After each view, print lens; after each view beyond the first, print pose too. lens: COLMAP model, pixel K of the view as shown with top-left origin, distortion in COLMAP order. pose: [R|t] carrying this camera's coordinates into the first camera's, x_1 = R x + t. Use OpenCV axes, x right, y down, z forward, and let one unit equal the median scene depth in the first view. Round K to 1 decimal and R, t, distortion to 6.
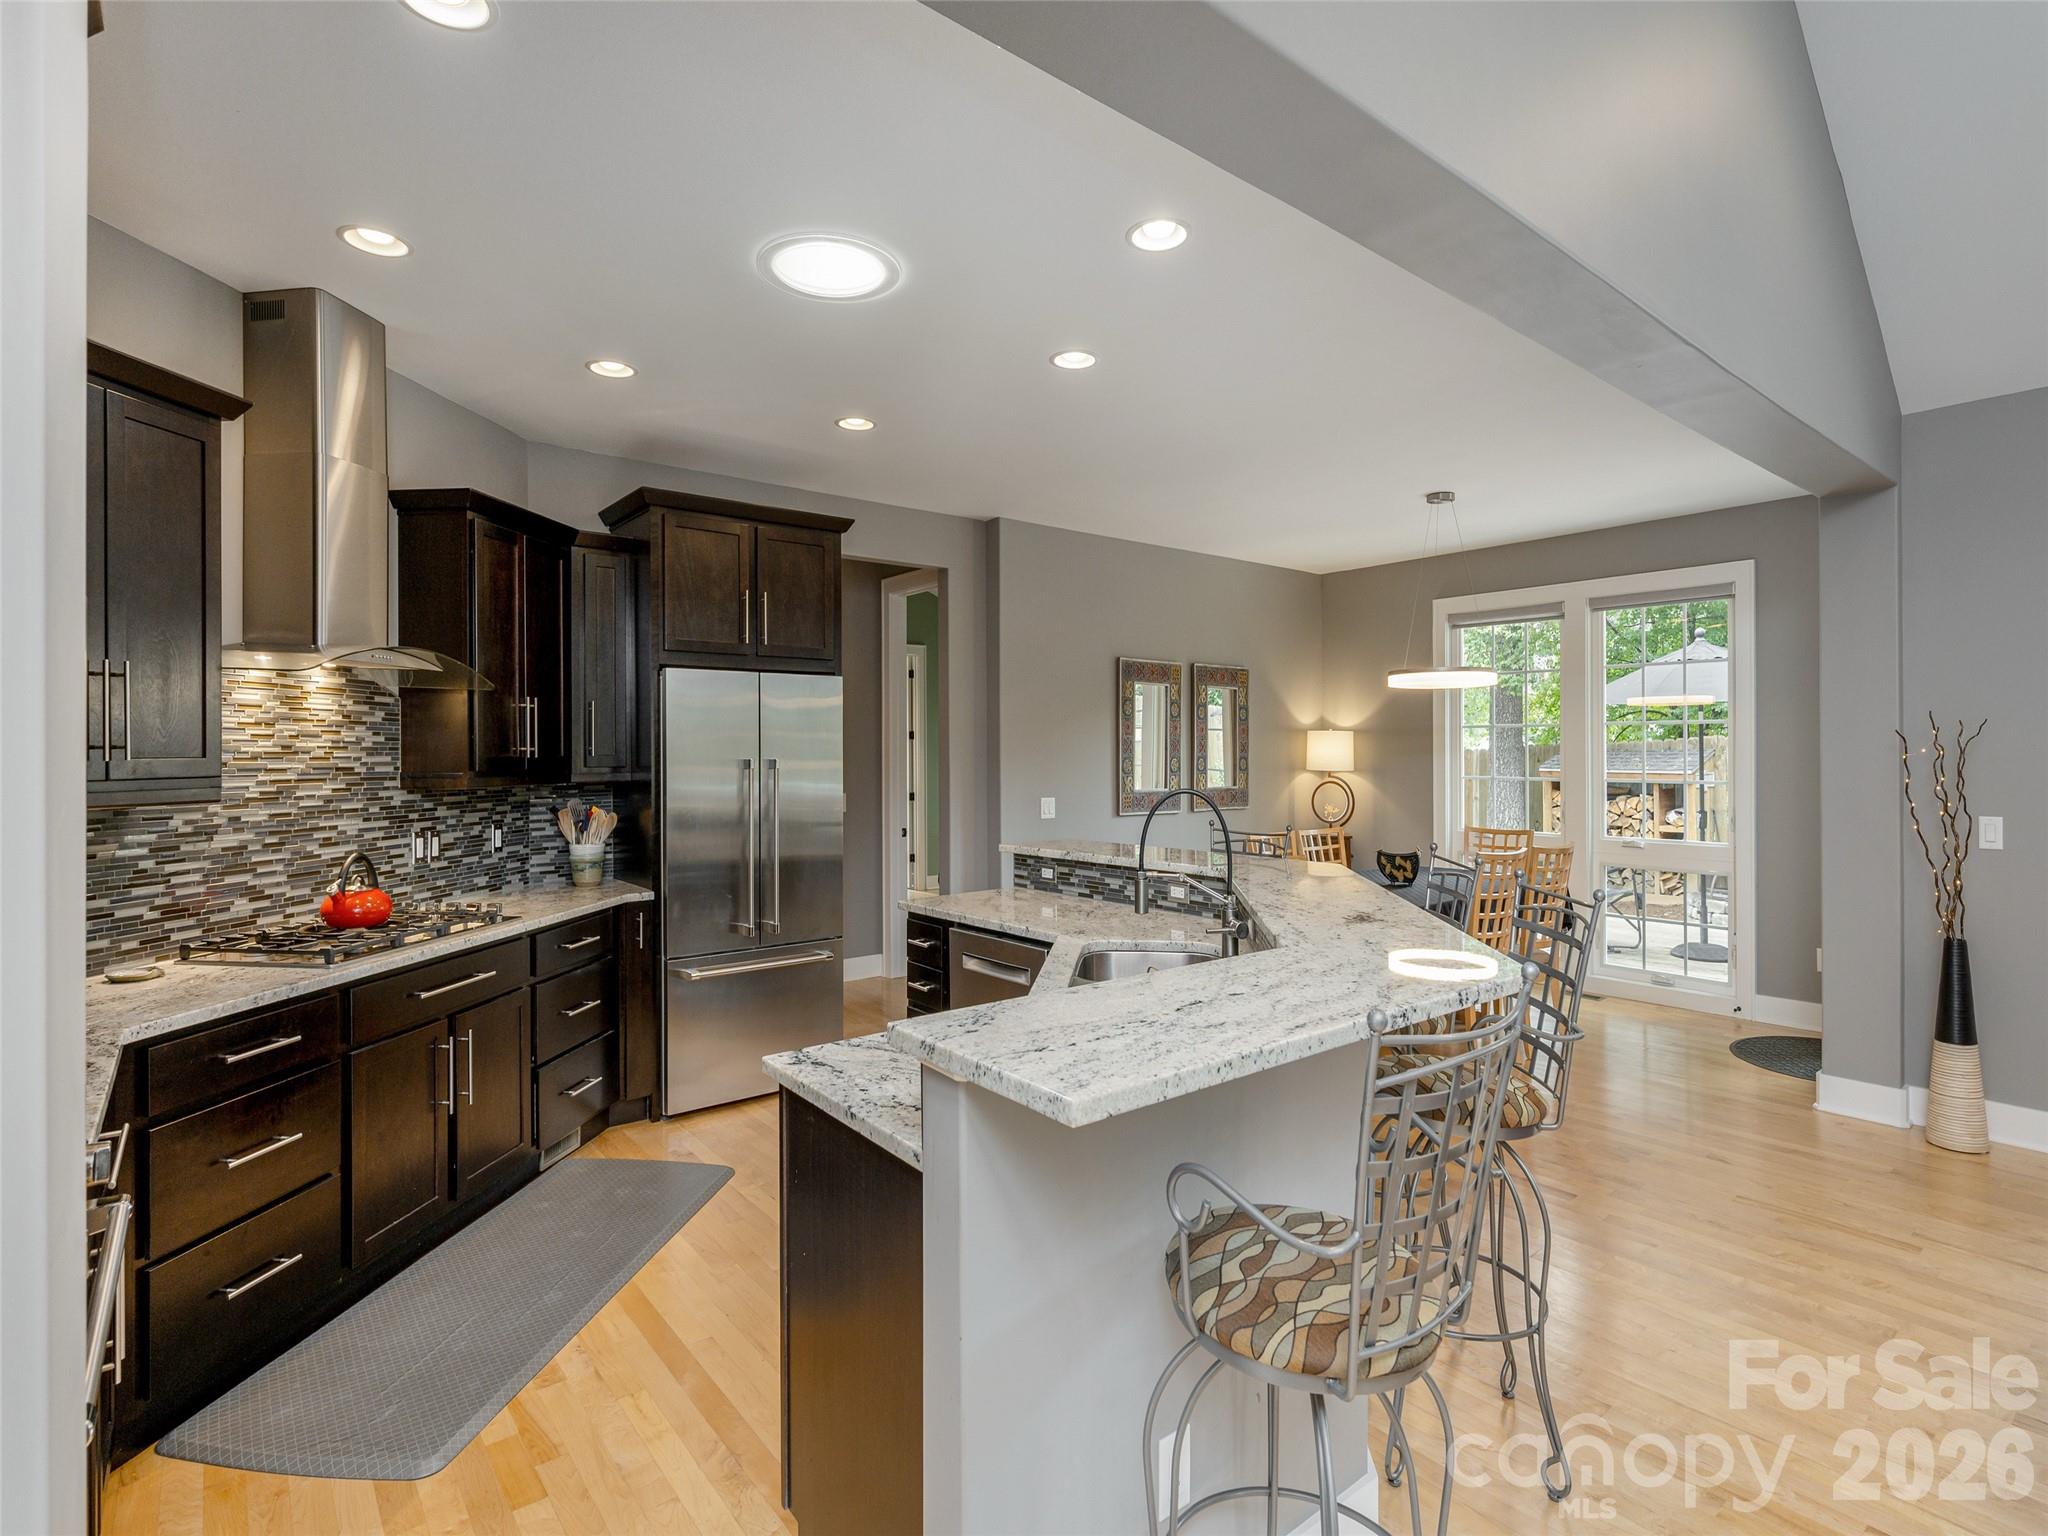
lens RADIAL K [[1026.0, 0, 1032.4], [0, 1026.0, 766.3], [0, 0, 1]] dist [-0.018985, 0.005139]
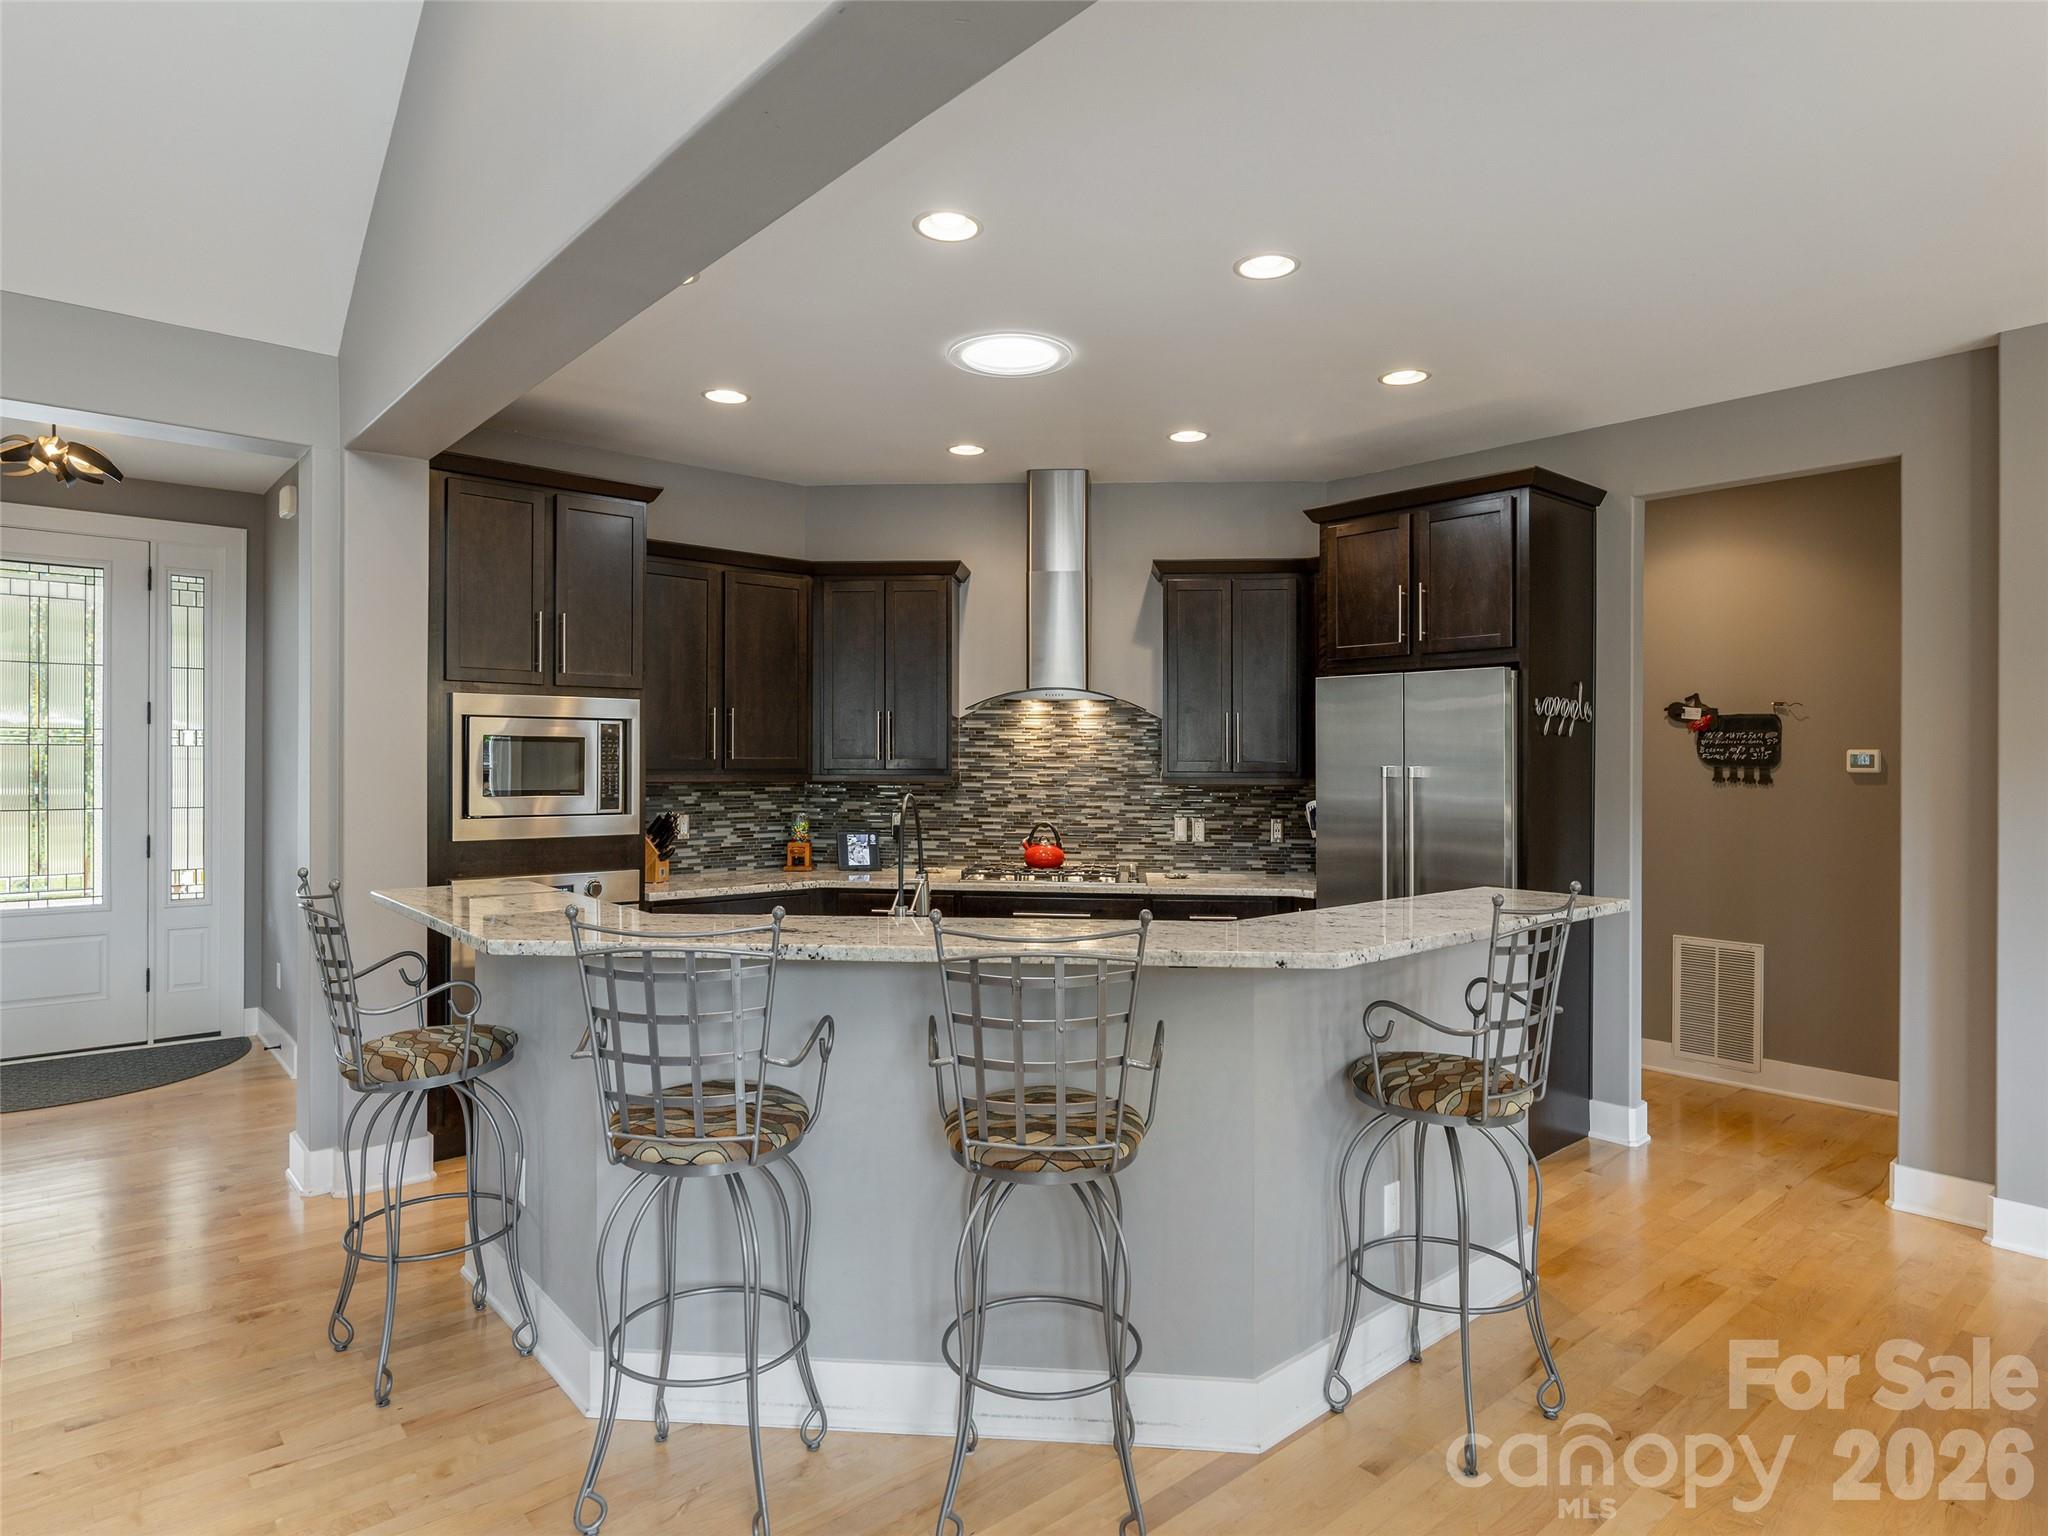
lens RADIAL K [[1144.8, 0, 994.0], [0, 1144.8, 749.9], [0, 0, 1]] dist [0.005204, 0.003996]
pose [[0.003211, 0.000796, -0.999995, 0.909719], [-0.020442, 0.999791, 0.000730, -0.020110], [0.999786, 0.020440, 0.003226, 0.760909]]
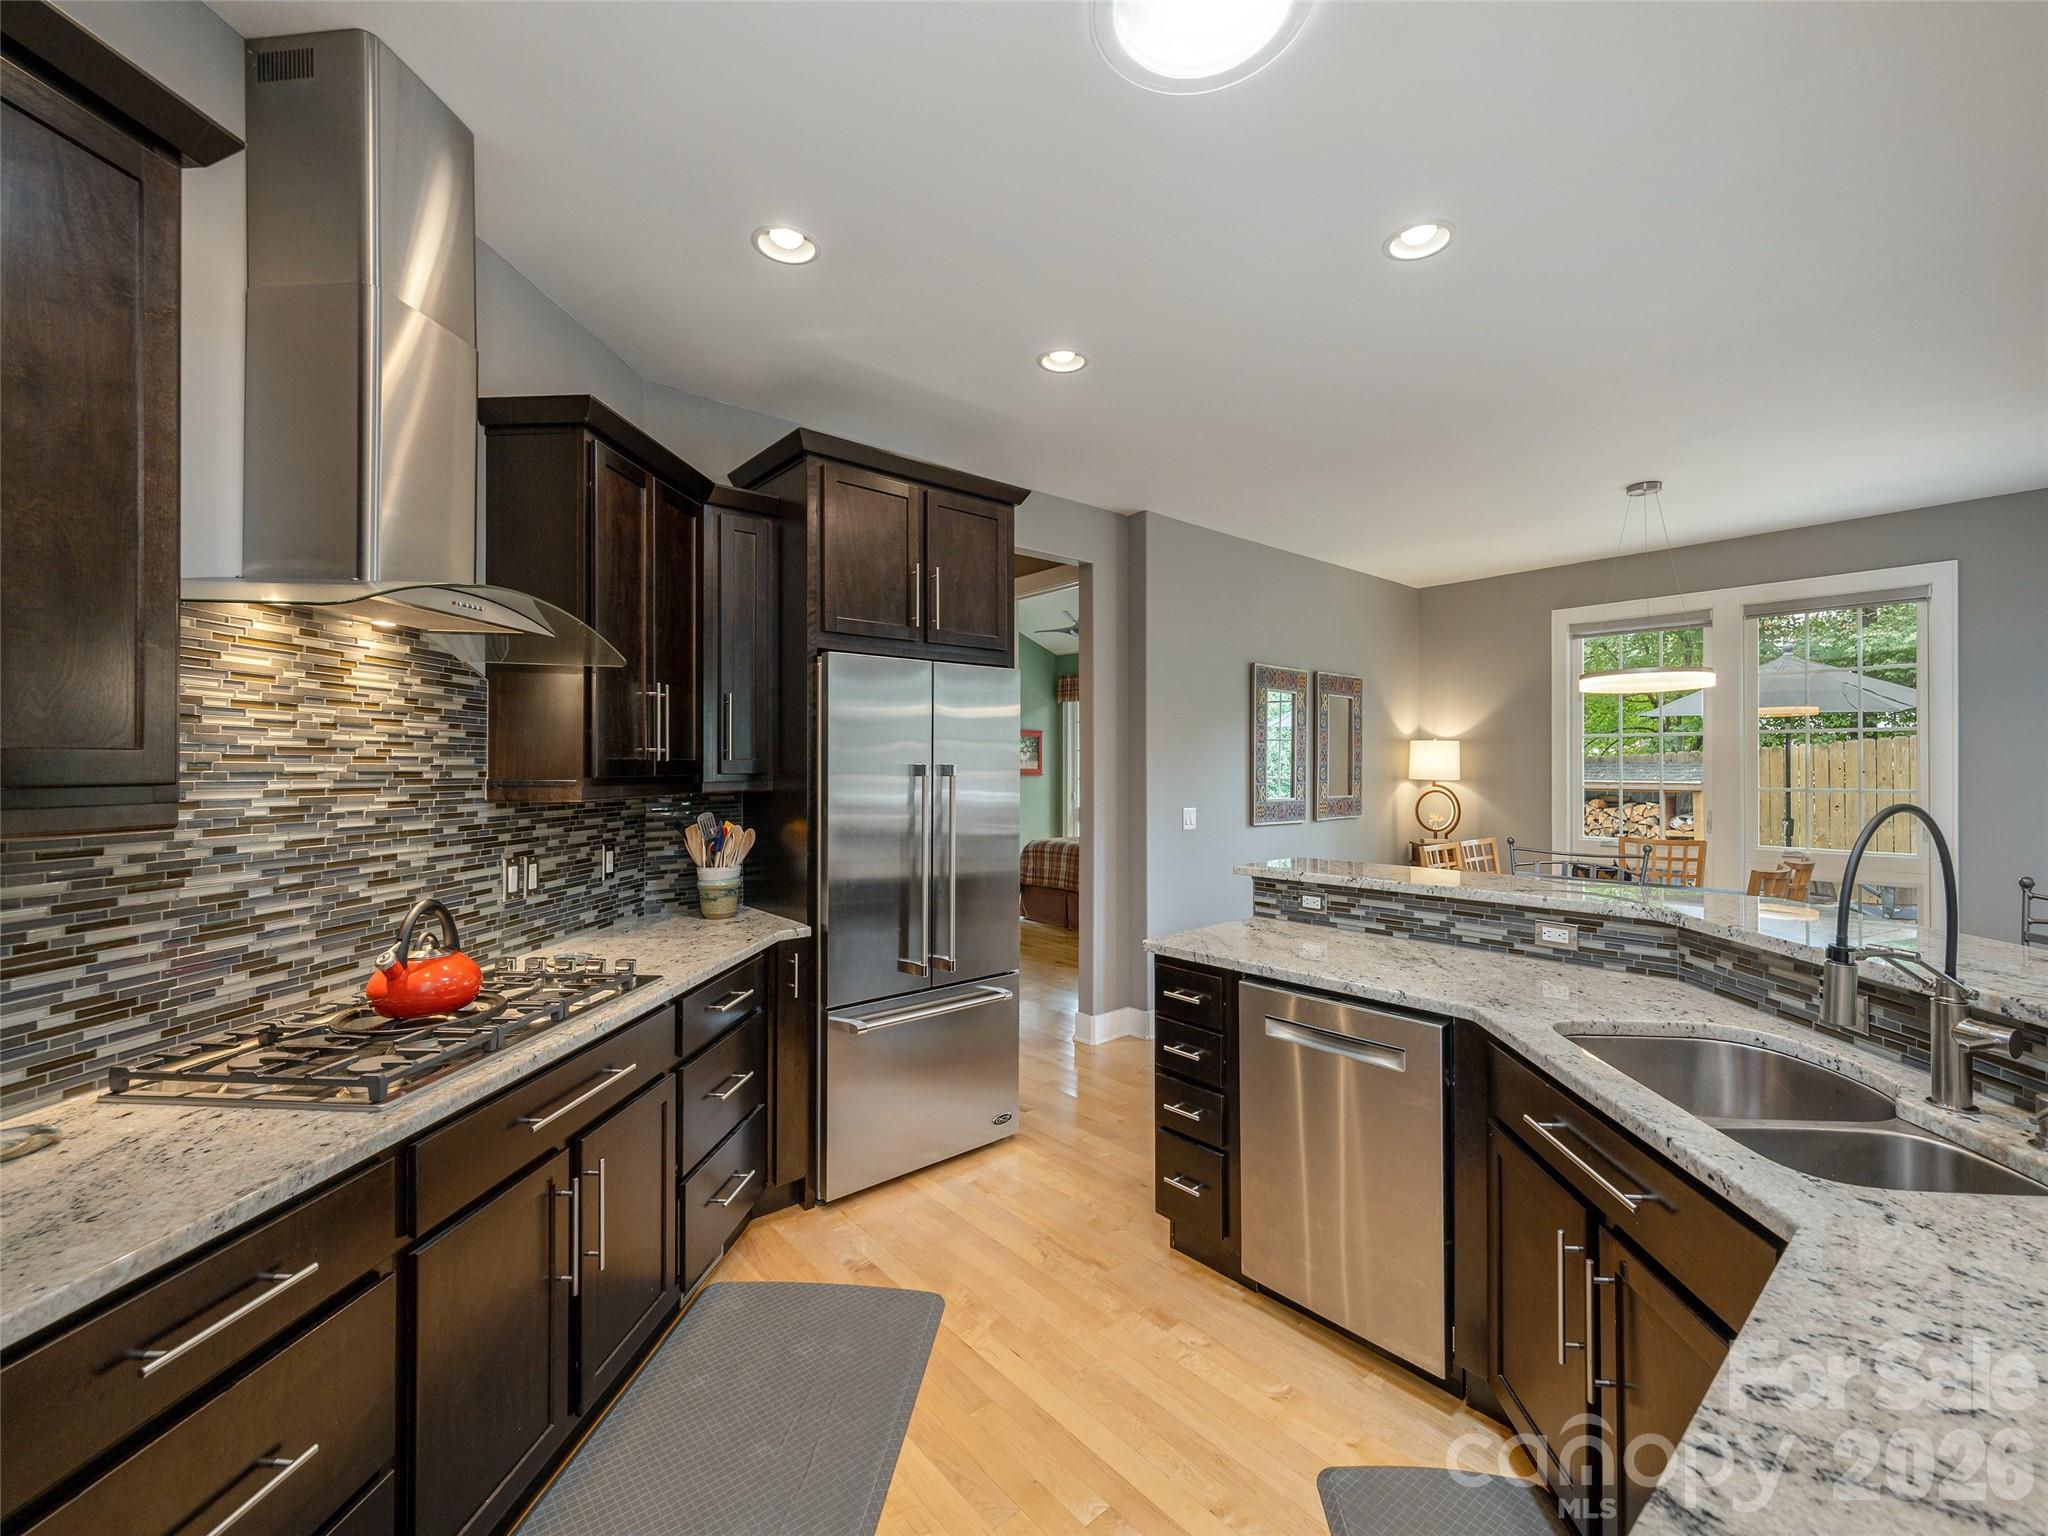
lens RADIAL K [[864.3, 0, 1071.6], [0, 864.3, 772.5], [0, 0, 1]] dist [0.011265, -0.002445]
pose [[0.998301, -0.000469, 0.058274, -0.229231], [0.000883, 0.999975, -0.007080, 0.005760], [-0.058269, 0.007119, 0.998276, 0.338656]]
